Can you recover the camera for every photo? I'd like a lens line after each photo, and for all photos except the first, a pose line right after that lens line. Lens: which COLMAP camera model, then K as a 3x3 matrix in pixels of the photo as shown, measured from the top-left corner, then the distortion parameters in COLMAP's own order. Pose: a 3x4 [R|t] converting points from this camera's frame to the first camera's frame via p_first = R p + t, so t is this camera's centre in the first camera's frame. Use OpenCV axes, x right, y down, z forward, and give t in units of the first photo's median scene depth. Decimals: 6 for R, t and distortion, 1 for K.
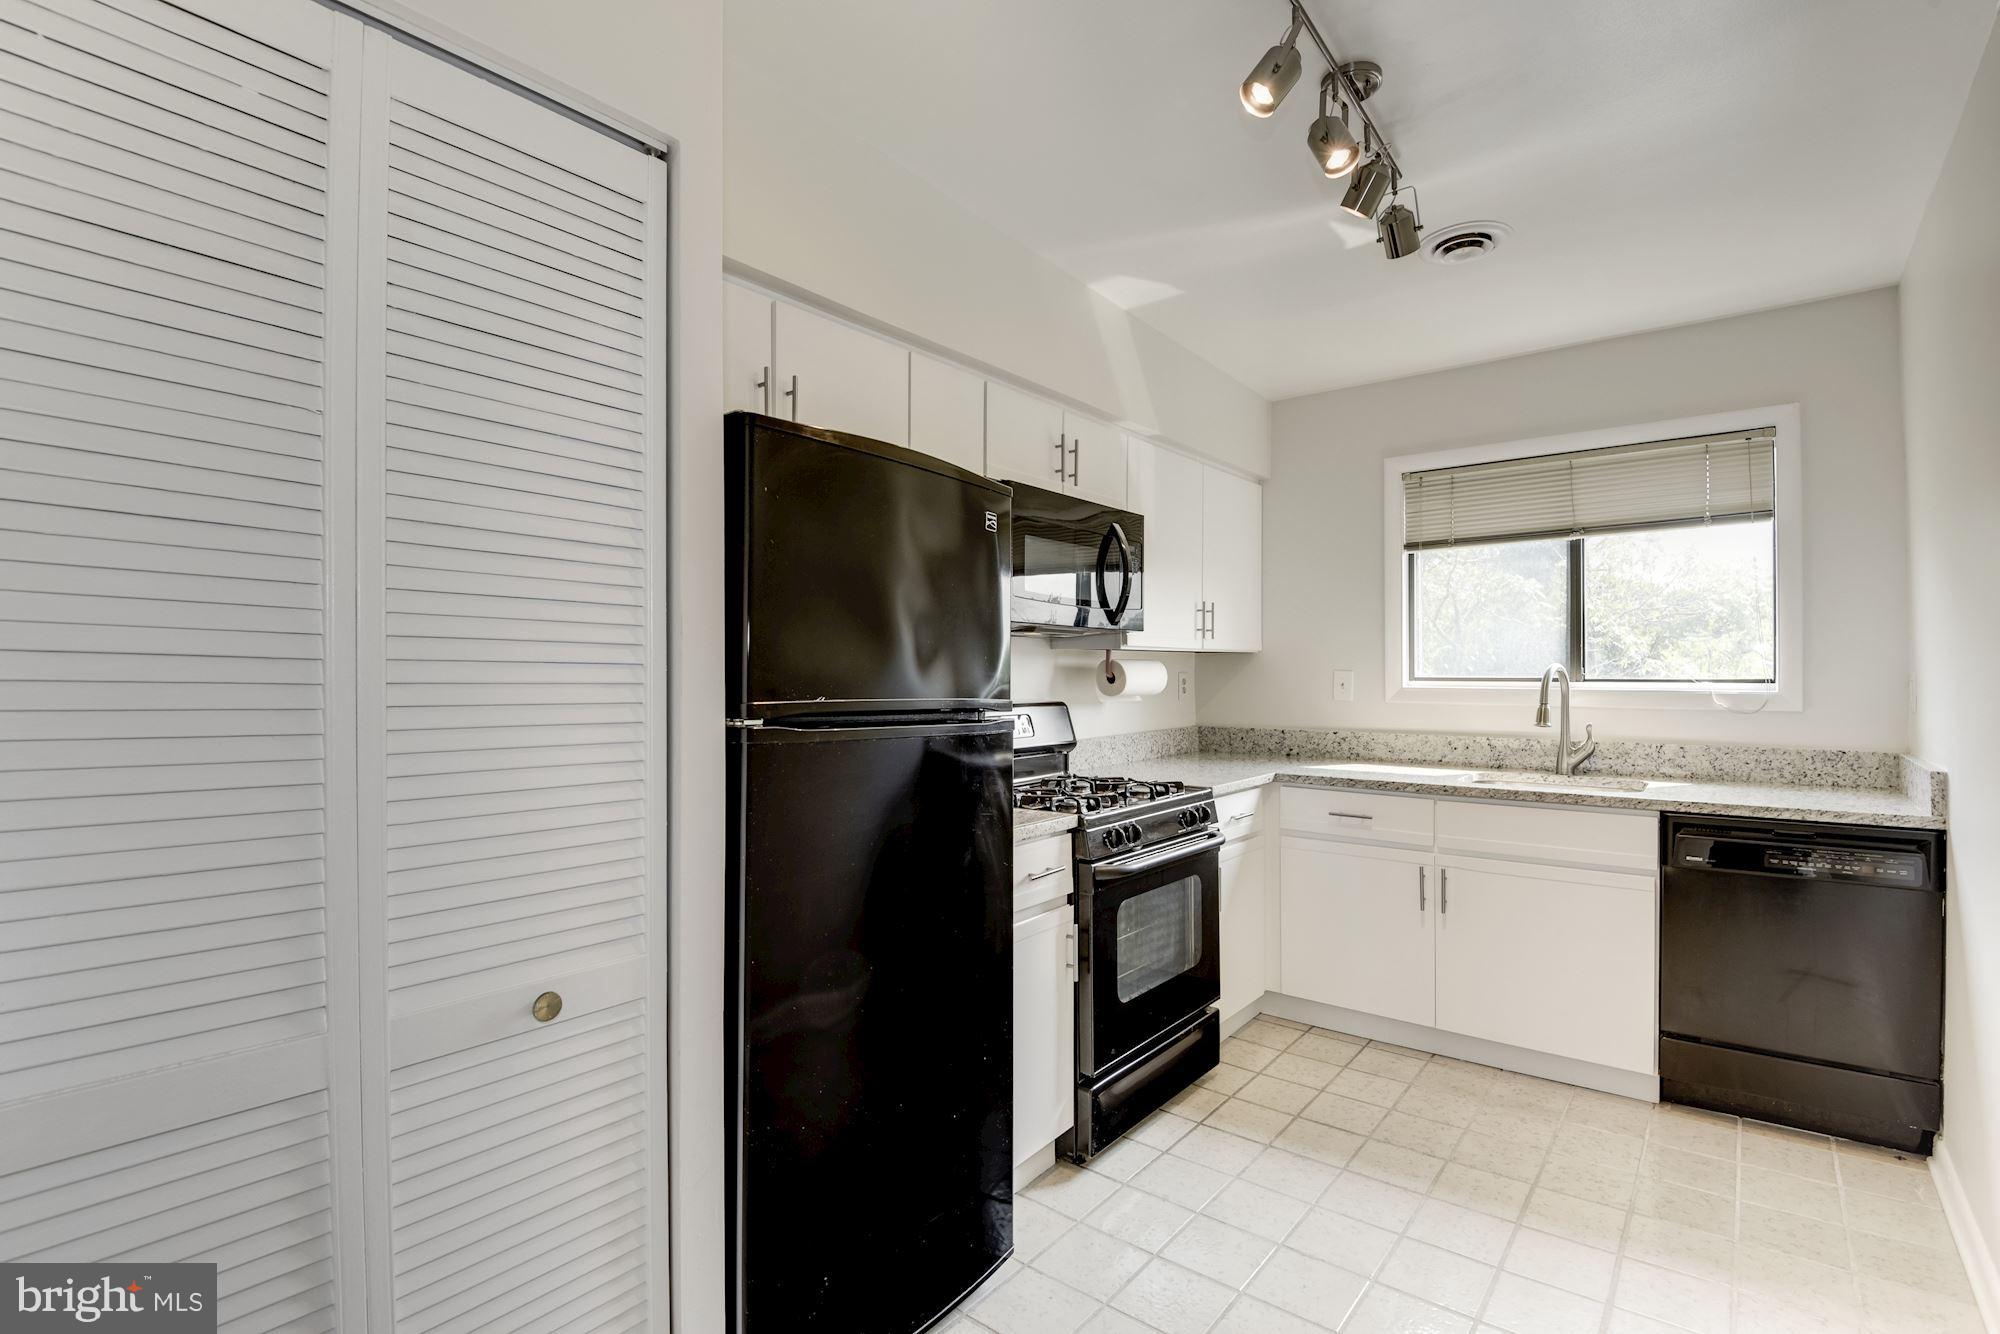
lens RADIAL K [[916.7, 0, 1024.8], [0, 916.7, 679.3], [0, 0, 1]] dist [-0.018542, -0.000854]
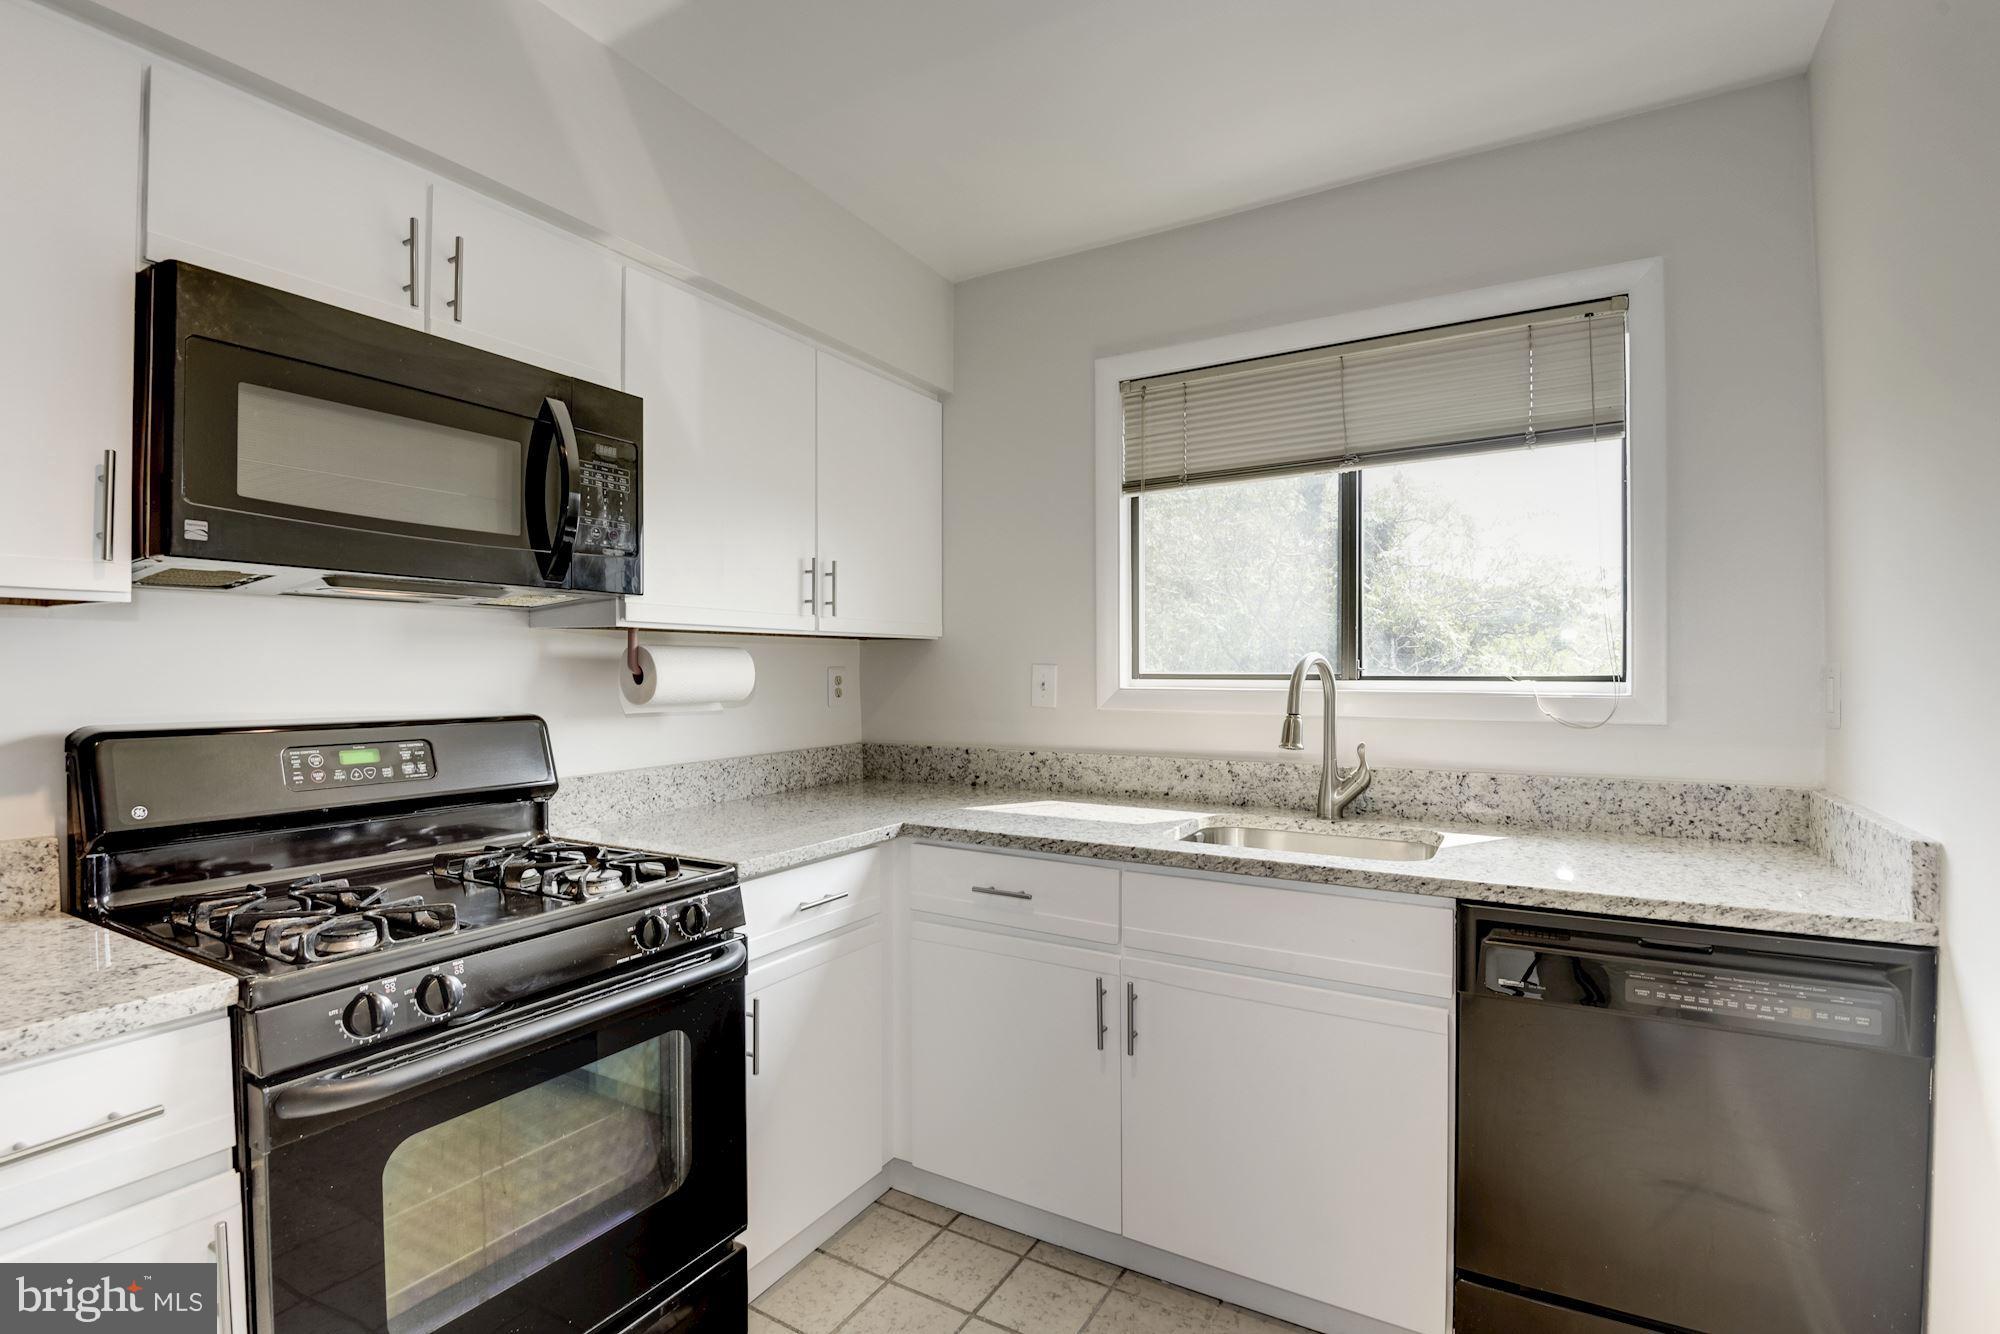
lens RADIAL K [[918.5, 0, 999.0], [0, 918.5, 686.2], [0, 0, 1]] dist [0.009766, -0.013174]
pose [[0.991916, -0.003514, 0.126844, 0.281918], [0.002443, 0.999960, 0.008598, 0.001004], [-0.126869, -0.008219, 0.991885, 0.381133]]
